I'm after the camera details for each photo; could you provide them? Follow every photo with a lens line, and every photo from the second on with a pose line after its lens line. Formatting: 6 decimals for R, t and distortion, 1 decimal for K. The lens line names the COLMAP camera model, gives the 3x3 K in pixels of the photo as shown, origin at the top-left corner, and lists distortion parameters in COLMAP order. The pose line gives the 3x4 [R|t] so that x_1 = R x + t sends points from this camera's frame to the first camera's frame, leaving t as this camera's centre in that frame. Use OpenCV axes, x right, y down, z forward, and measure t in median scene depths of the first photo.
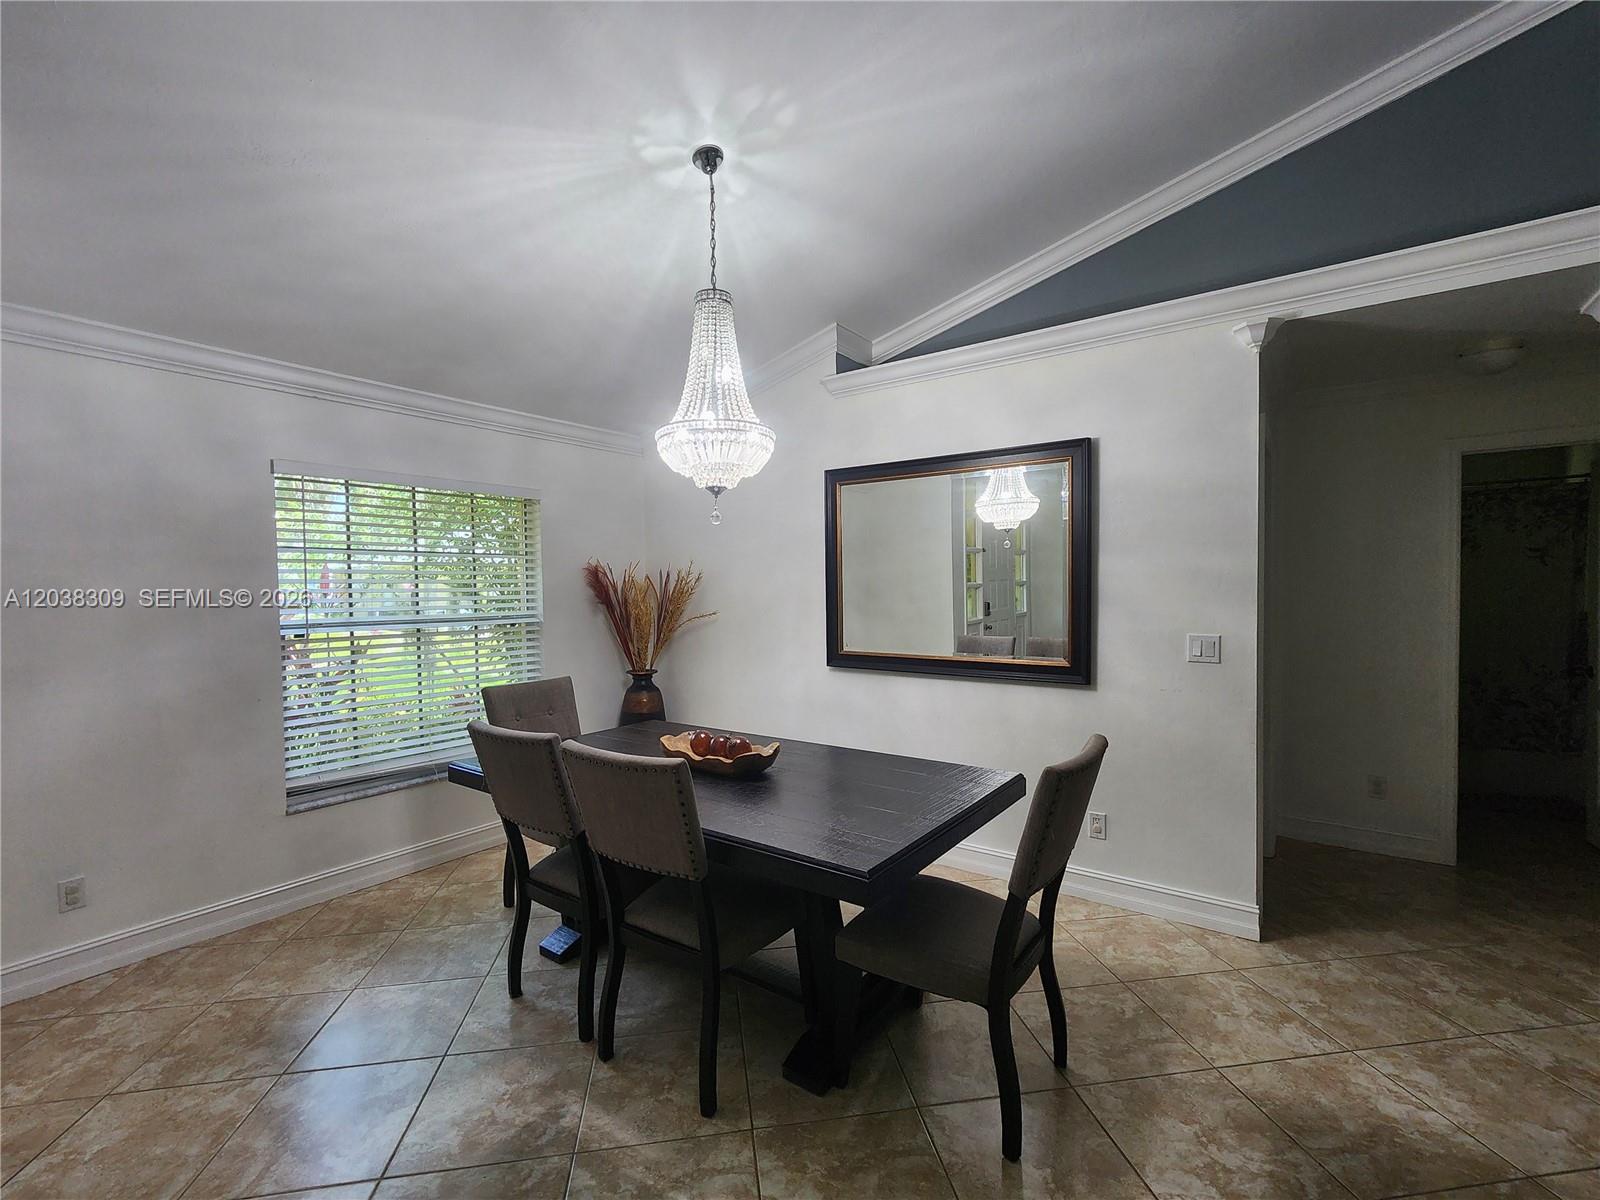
lens RADIAL K [[710.7, 0, 801.6], [0, 710.7, 605.5], [0, 0, 1]] dist [-0.006783, 0.005049]
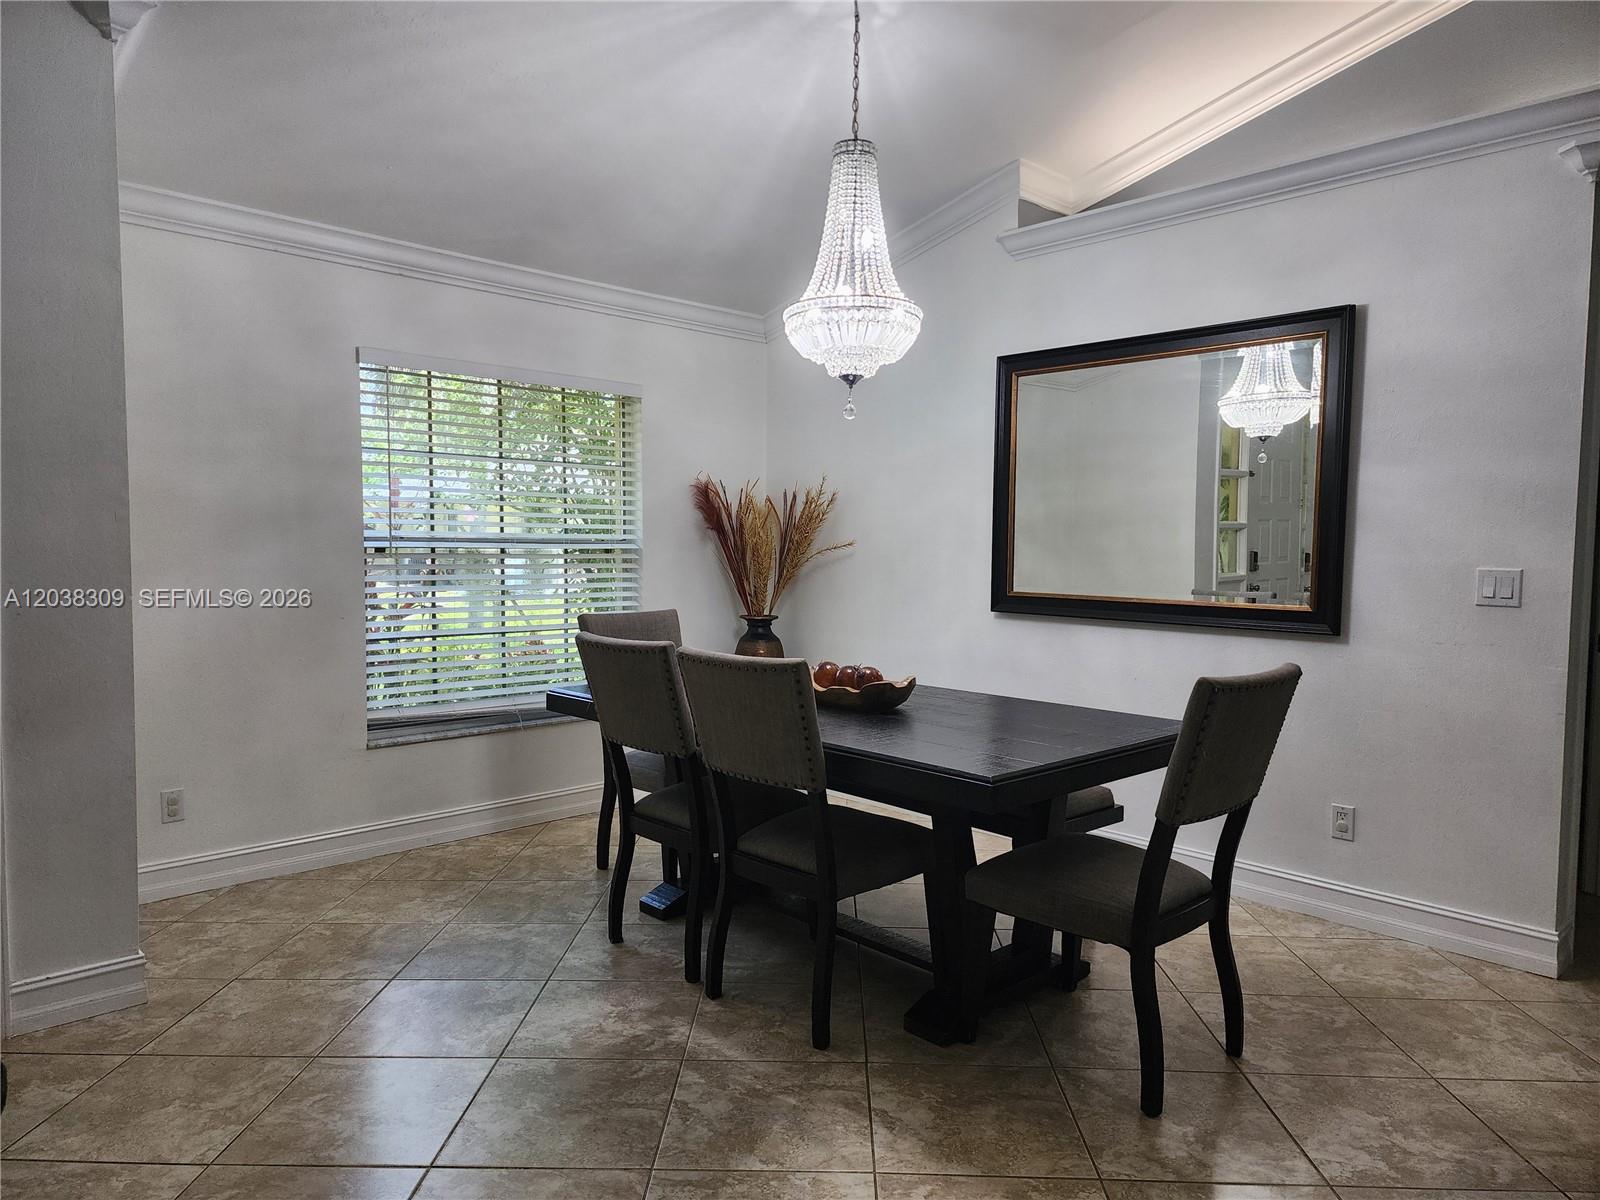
lens RADIAL K [[1066.5, 0, 802.4], [0, 1066.5, 607.2], [0, 0, 1]] dist [0.073072, -0.058568]
pose [[0.983843, 0.031947, -0.176157, 0.055783], [-0.025884, 0.998994, 0.036609, 0.064440], [0.177150, -0.031458, 0.983681, -0.279991]]
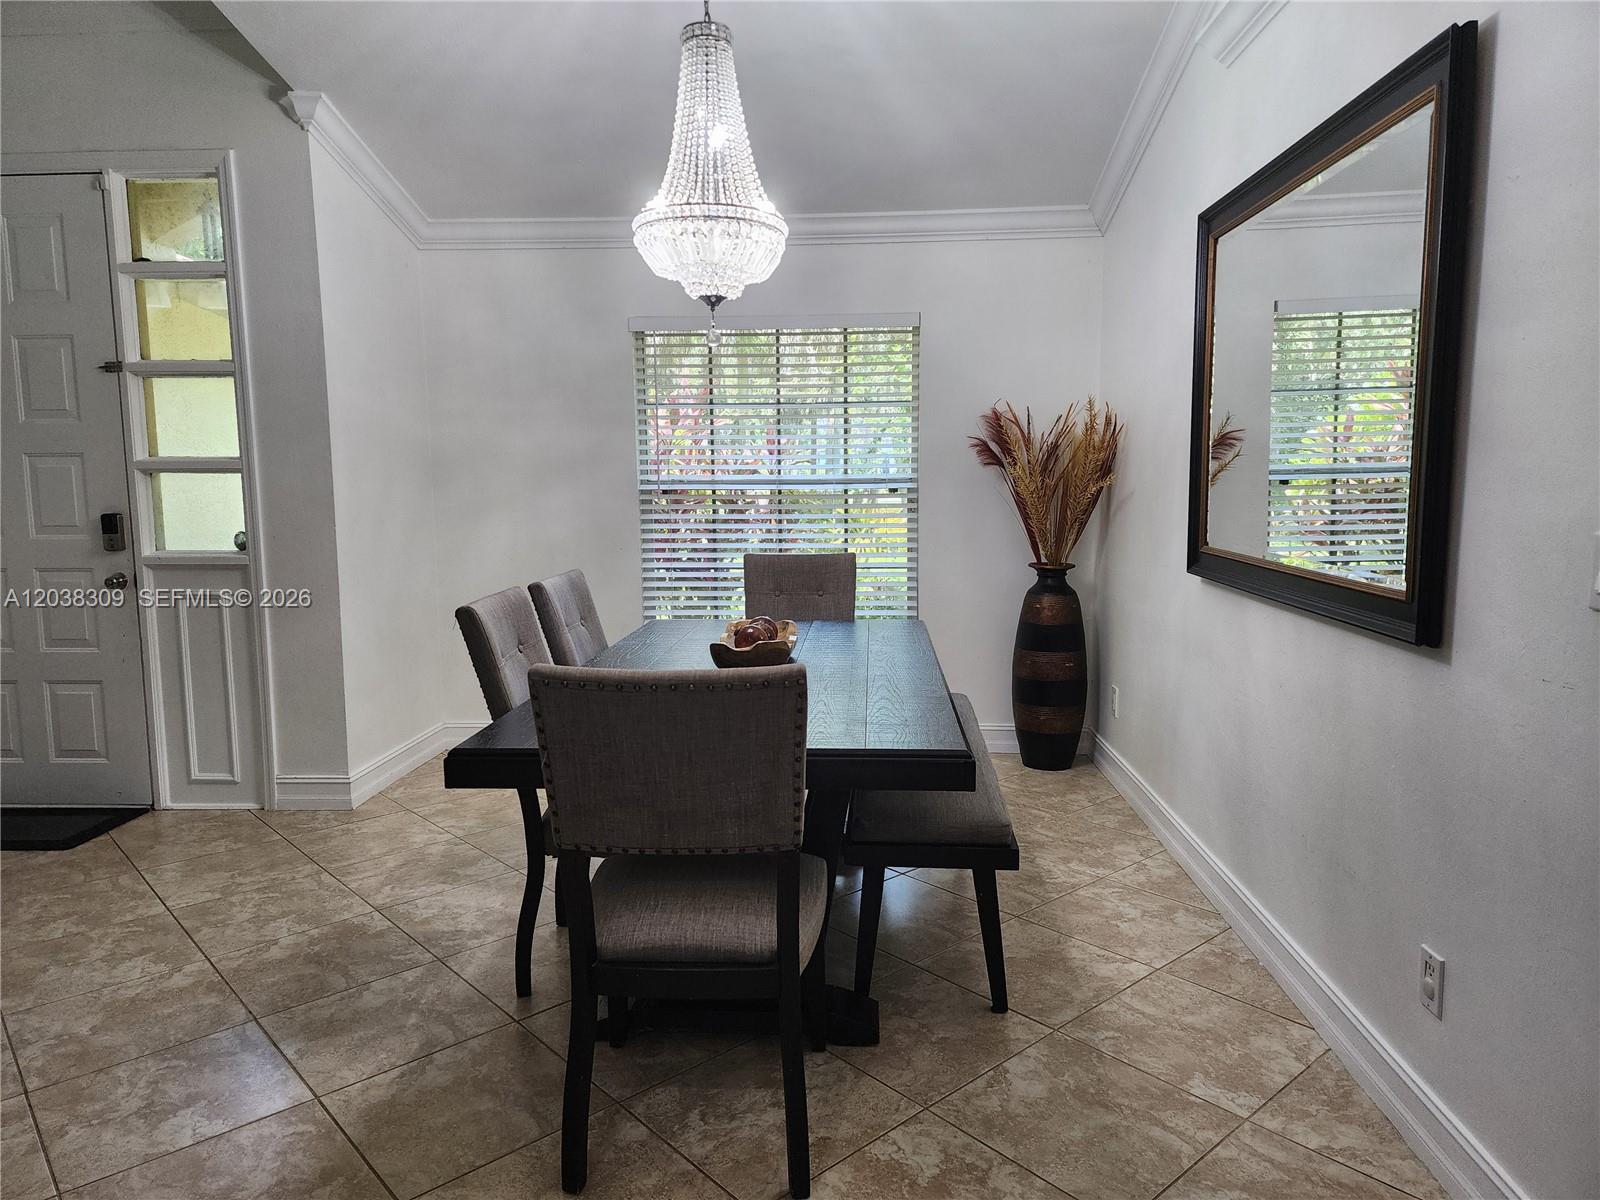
lens RADIAL K [[1066.5, 0, 810.0], [0, 1066.5, 597.0], [0, 0, 1]] dist [0.073072, -0.058568]
pose [[0.540499, 0.104534, -0.834825, 0.885430], [-0.021719, 0.993654, 0.110360, 0.024571], [0.841064, -0.041518, 0.539340, 0.422962]]
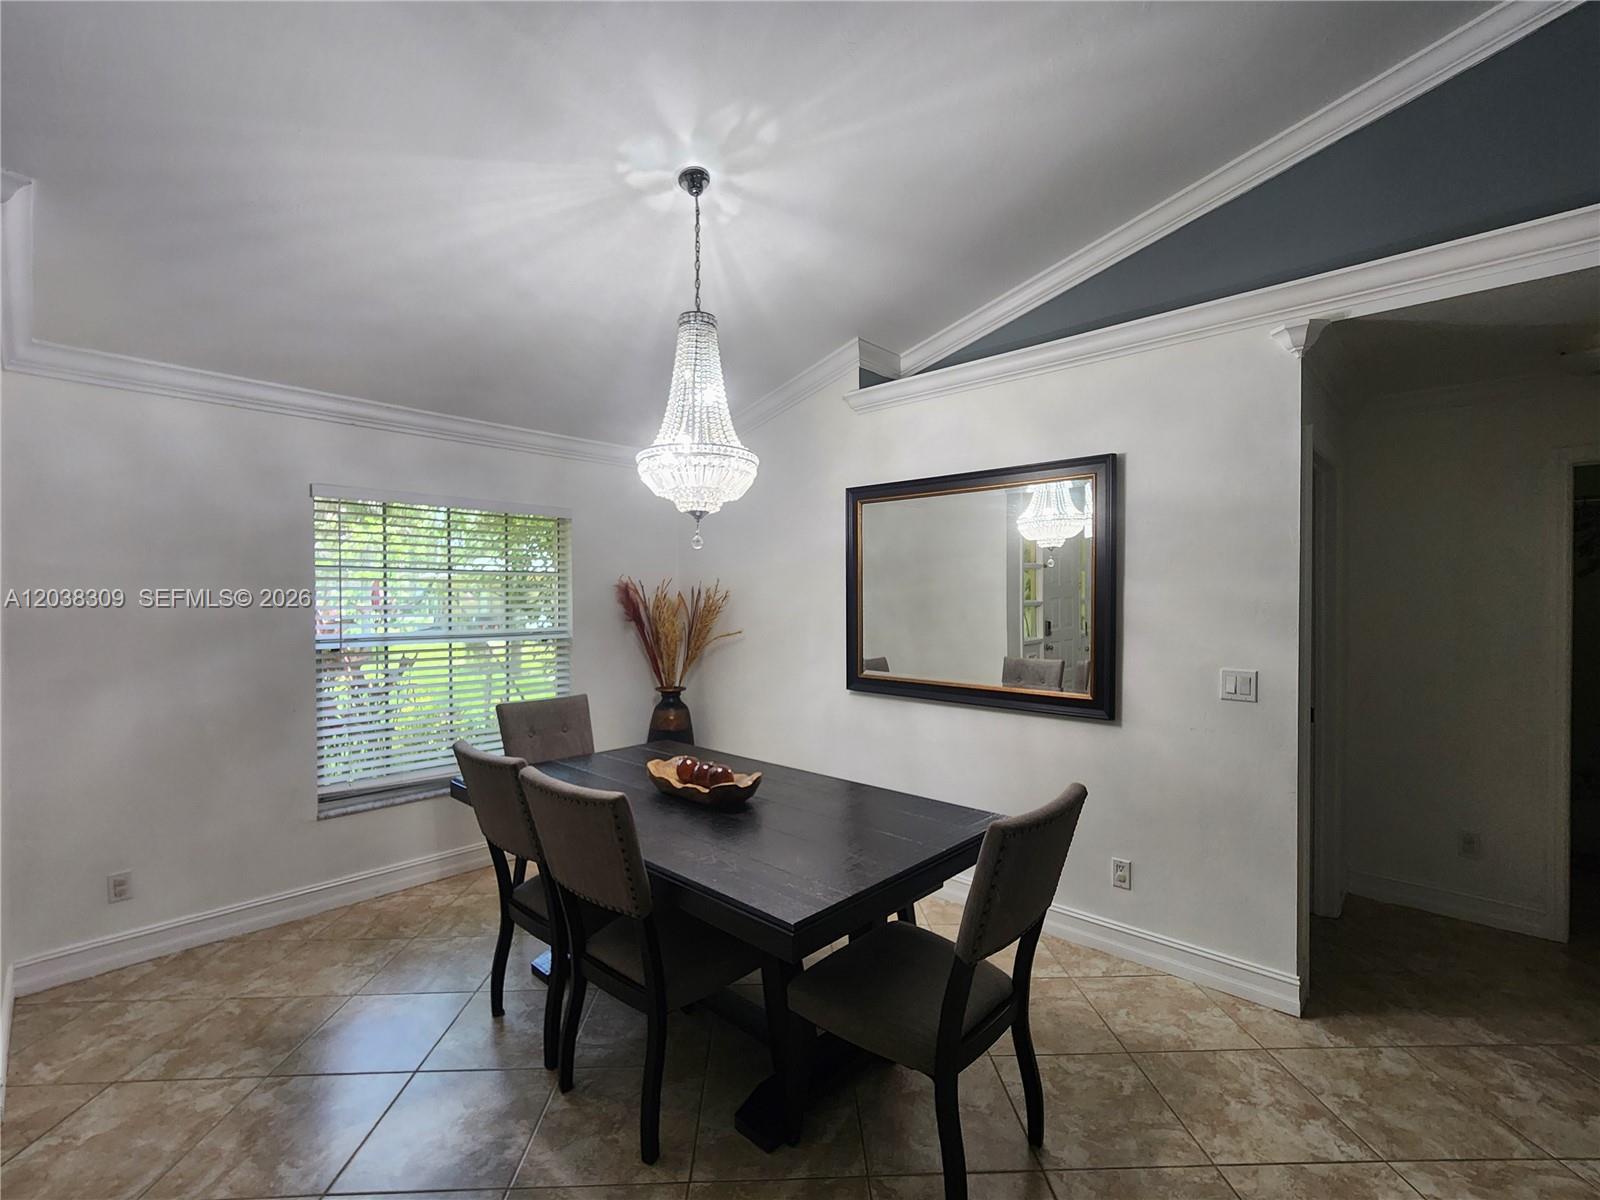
lens RADIAL K [[710.7, 0, 801.4], [0, 710.7, 607.0], [0, 0, 1]] dist [-0.006783, 0.005049]
pose [[0.992850, 0.012434, -0.118722, 0.132648], [-0.013861, 0.999841, -0.011204, -0.023475], [0.118564, 0.012770, 0.992864, 0.038602]]
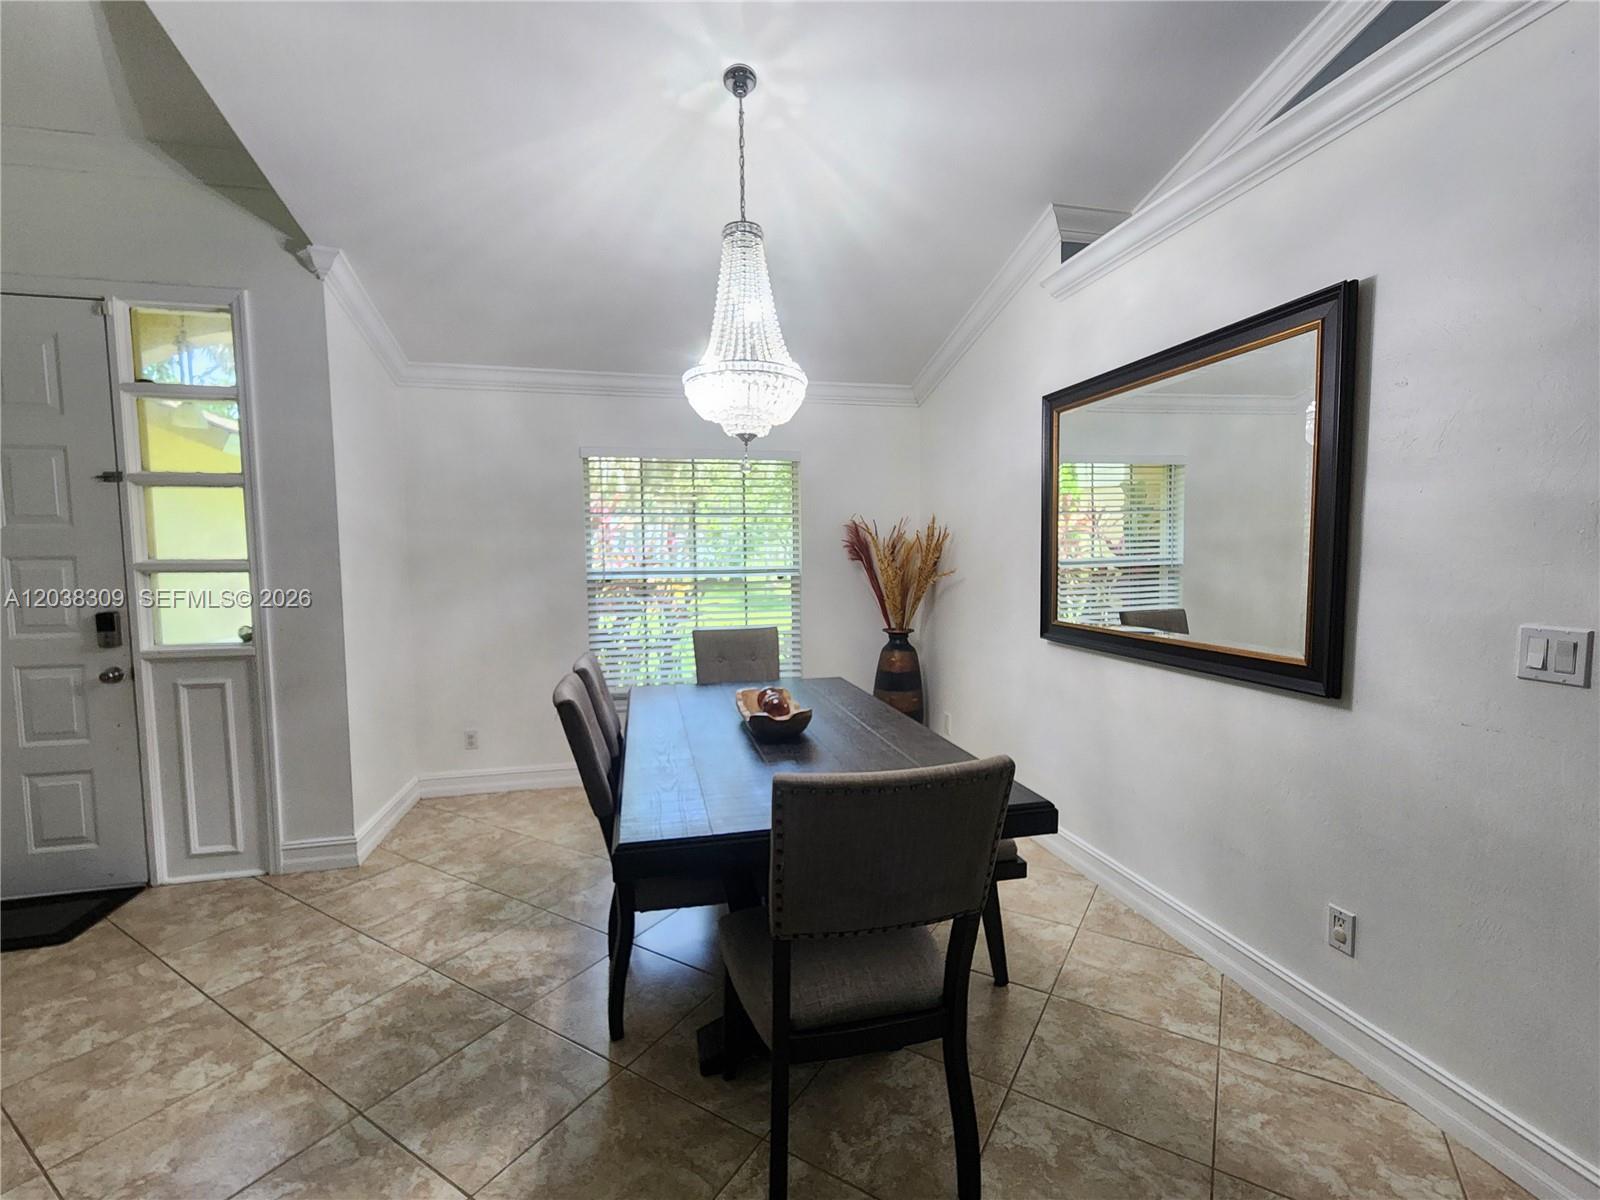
lens RADIAL K [[710.7, 0, 805.9], [0, 710.7, 607.3], [0, 0, 1]] dist [-0.006783, 0.005049]
pose [[0.758074, 0.053491, -0.649972, 0.542184], [-0.017505, 0.997940, 0.061712, 0.005351], [0.651934, -0.035404, 0.757449, 0.300357]]
